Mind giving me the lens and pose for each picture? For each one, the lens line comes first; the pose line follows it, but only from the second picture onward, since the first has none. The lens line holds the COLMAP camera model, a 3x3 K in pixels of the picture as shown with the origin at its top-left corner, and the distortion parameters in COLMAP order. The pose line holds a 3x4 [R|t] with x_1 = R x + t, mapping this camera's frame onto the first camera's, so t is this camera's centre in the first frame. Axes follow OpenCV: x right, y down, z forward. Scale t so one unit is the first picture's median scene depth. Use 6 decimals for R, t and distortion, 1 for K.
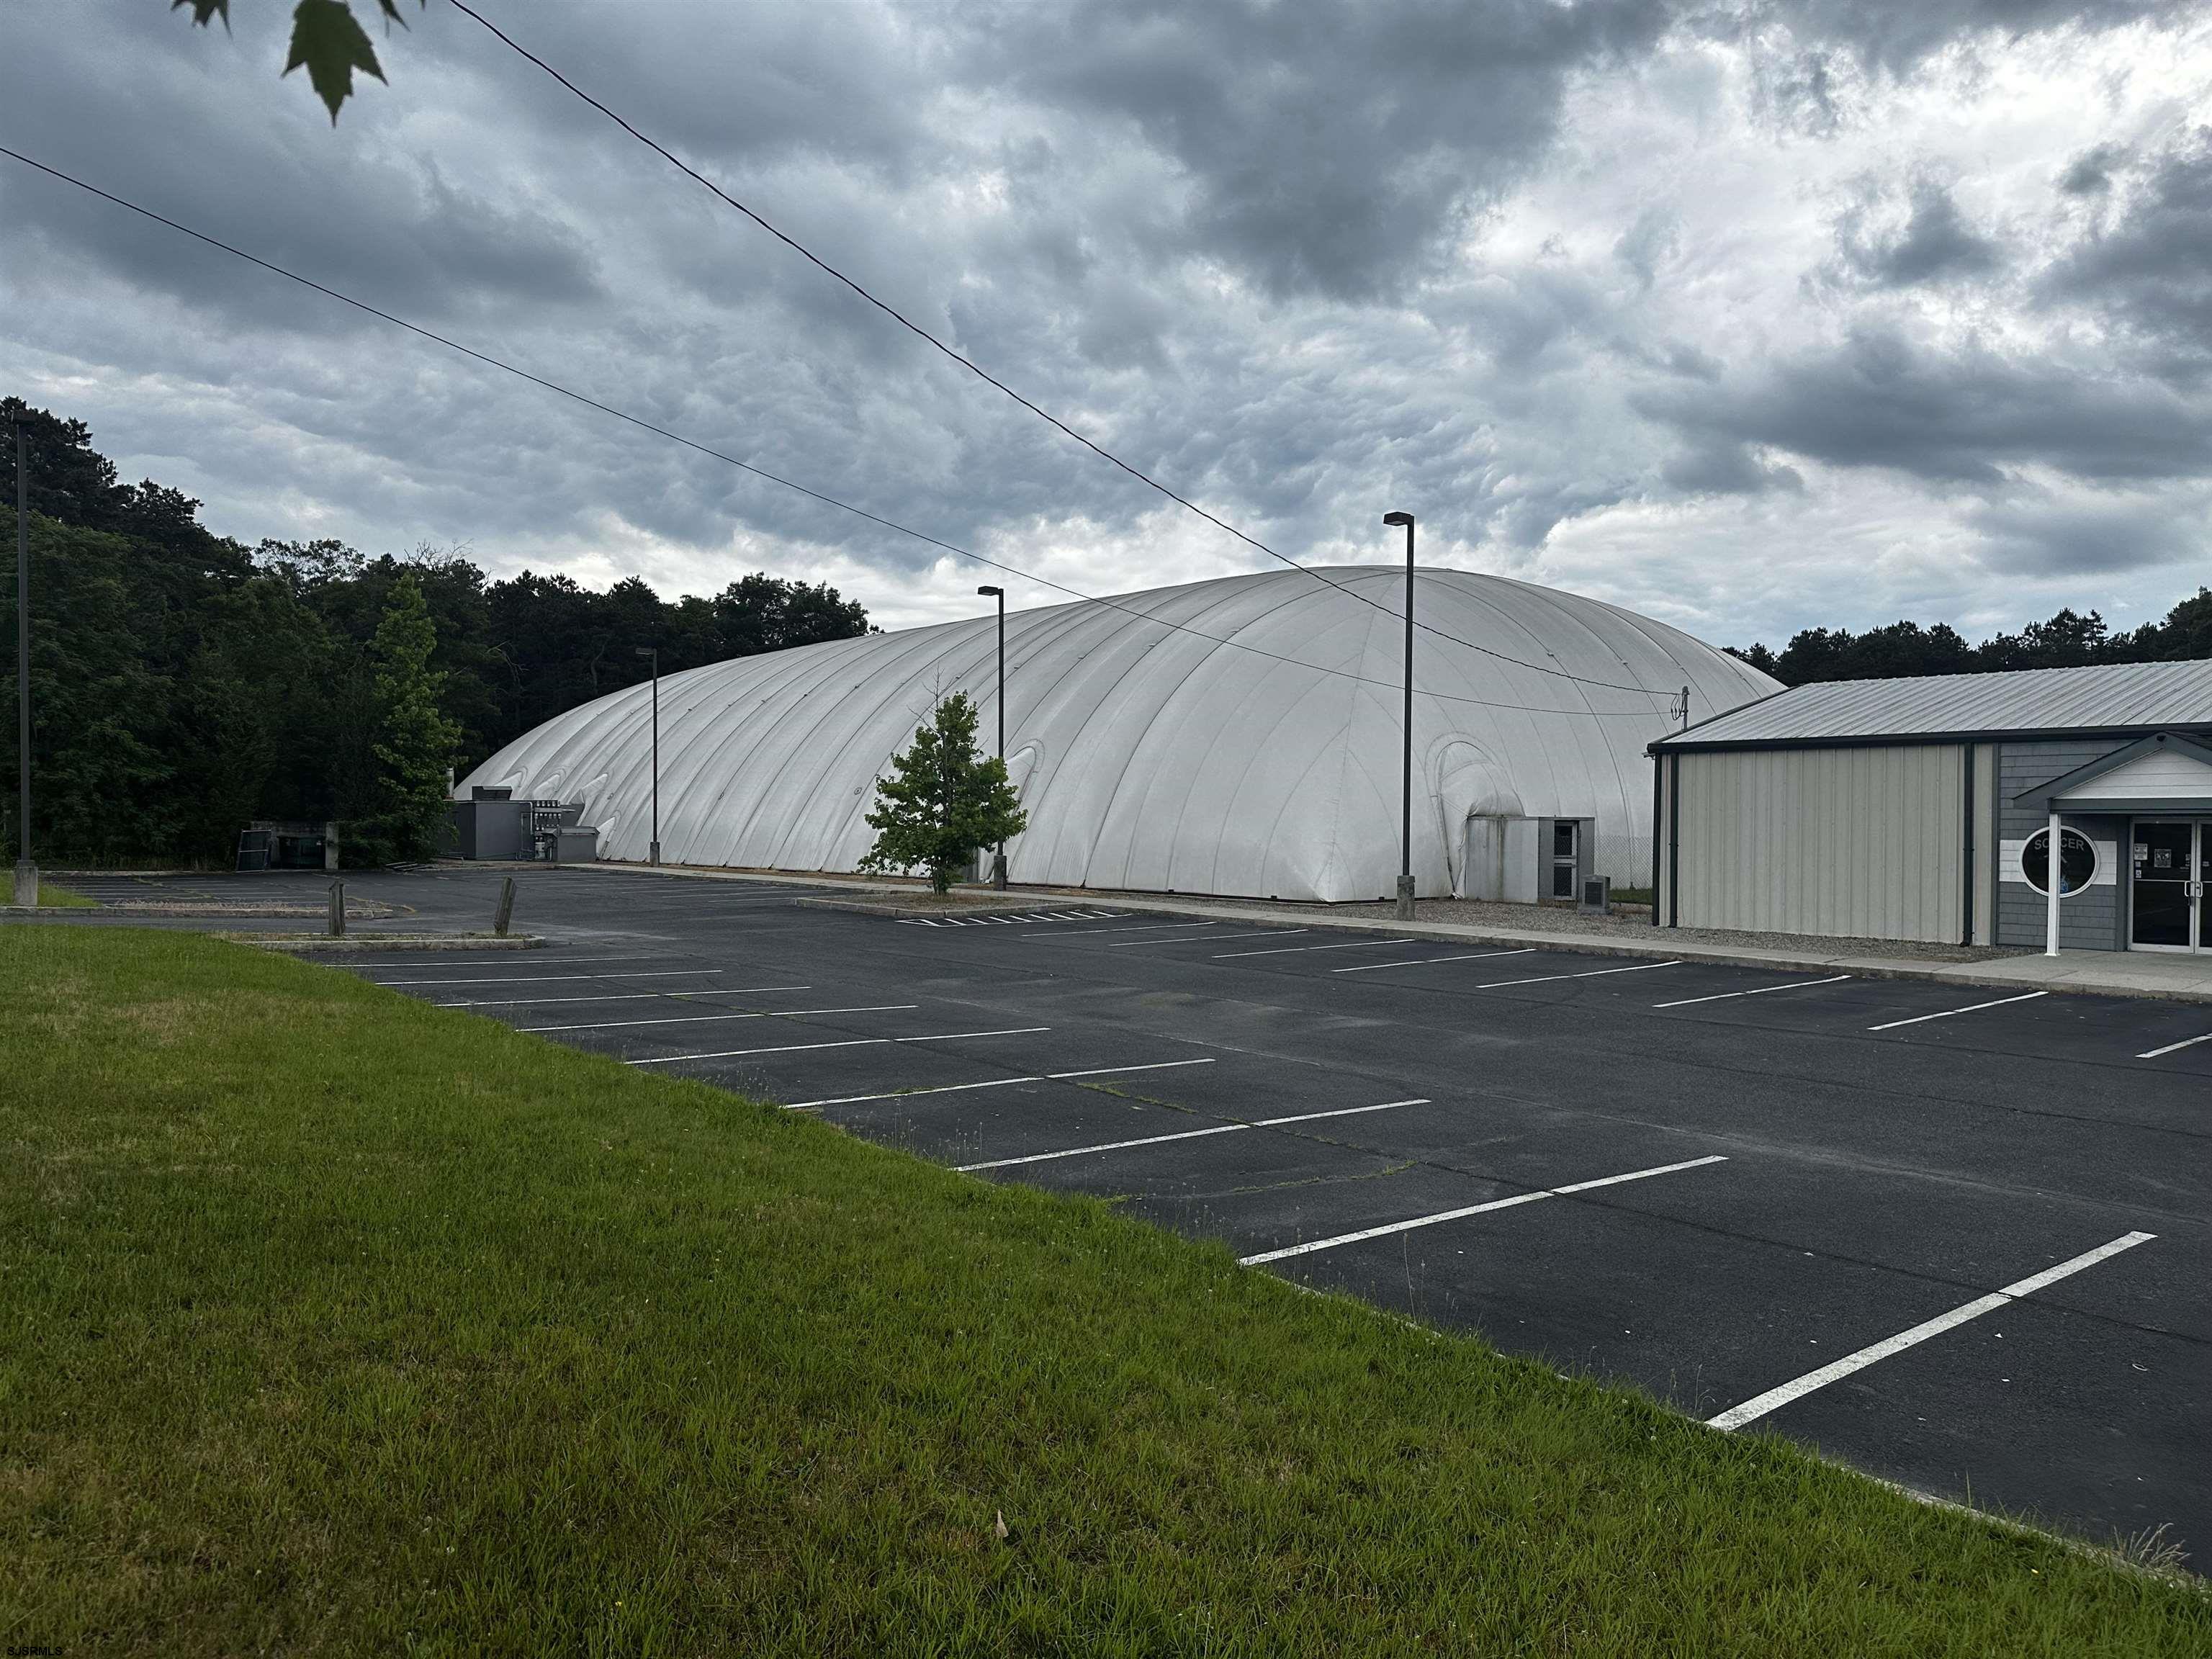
lens RADIAL K [[1549.7, 0, 1061.5], [0, 1549.7, 835.0], [0, 0, 1]] dist [0.074076, -0.082546]
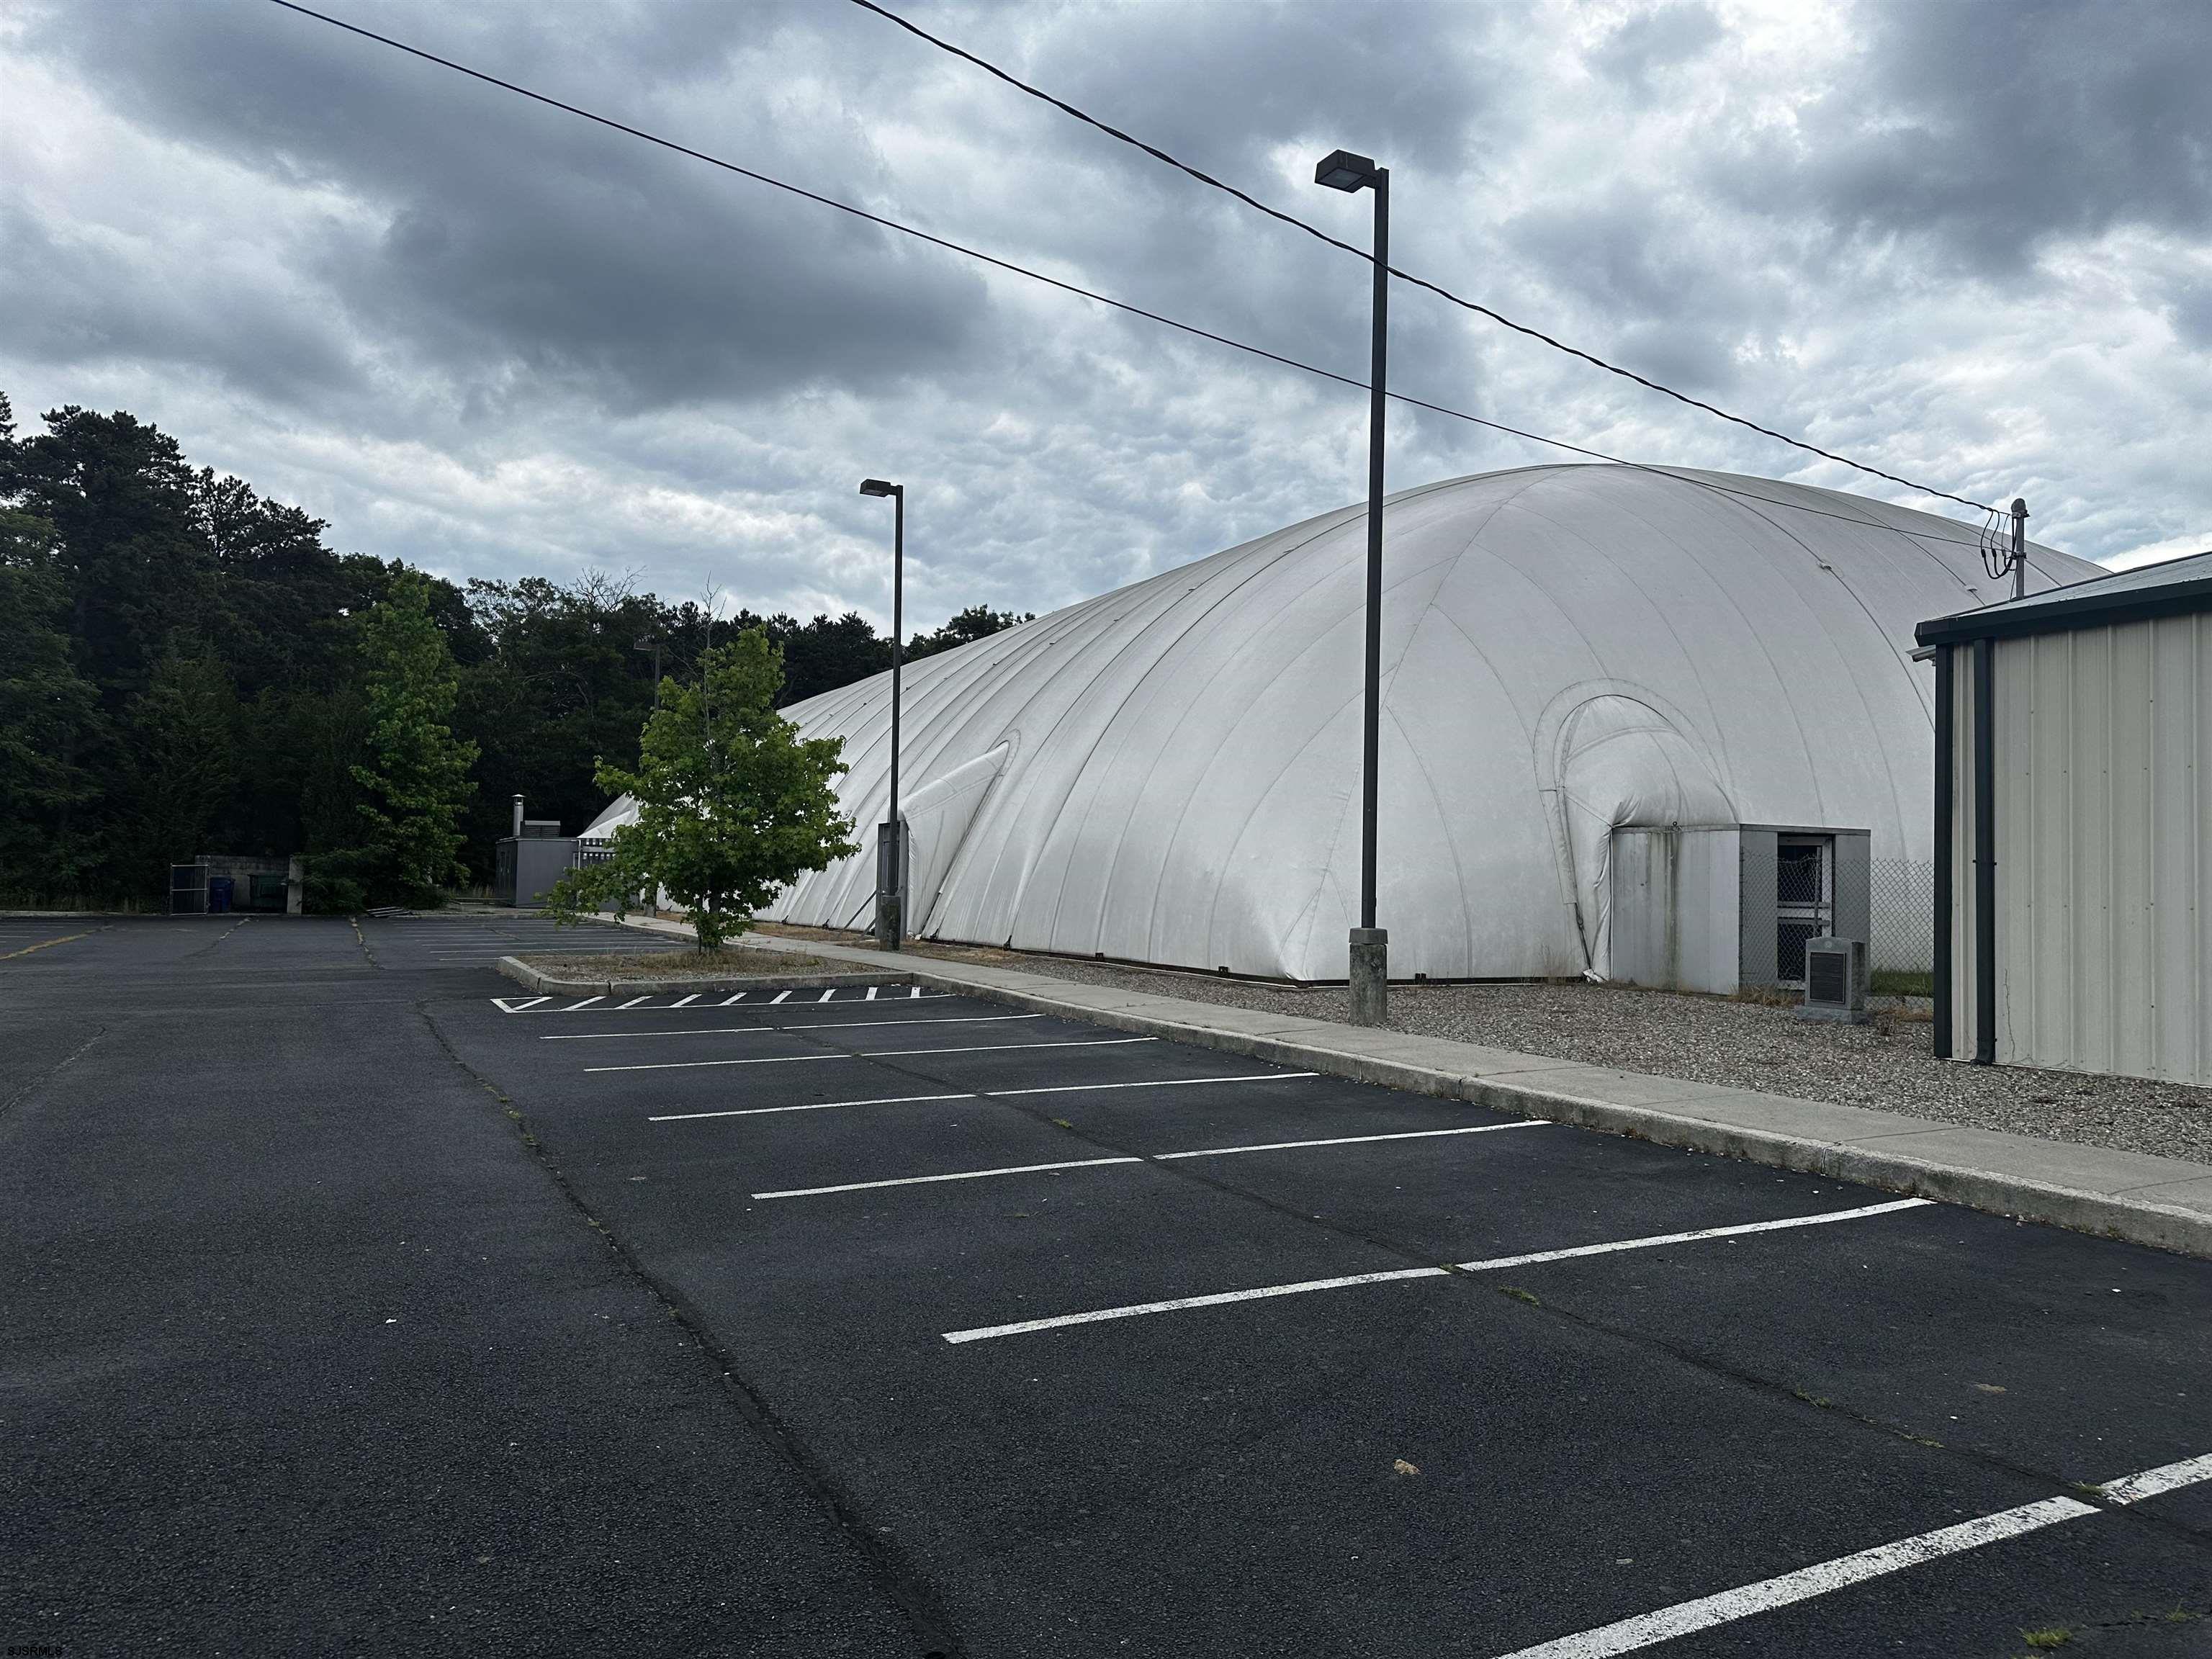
lens RADIAL K [[1526.2, 0, 1106.0], [0, 1526.2, 829.5], [0, 0, 1]] dist [0.006664, 0.003091]
pose [[0.976076, 0.001669, -0.217423, 0.201237], [-0.012345, 0.998783, -0.047756, 0.015804], [0.217078, 0.049297, 0.974909, 0.442530]]
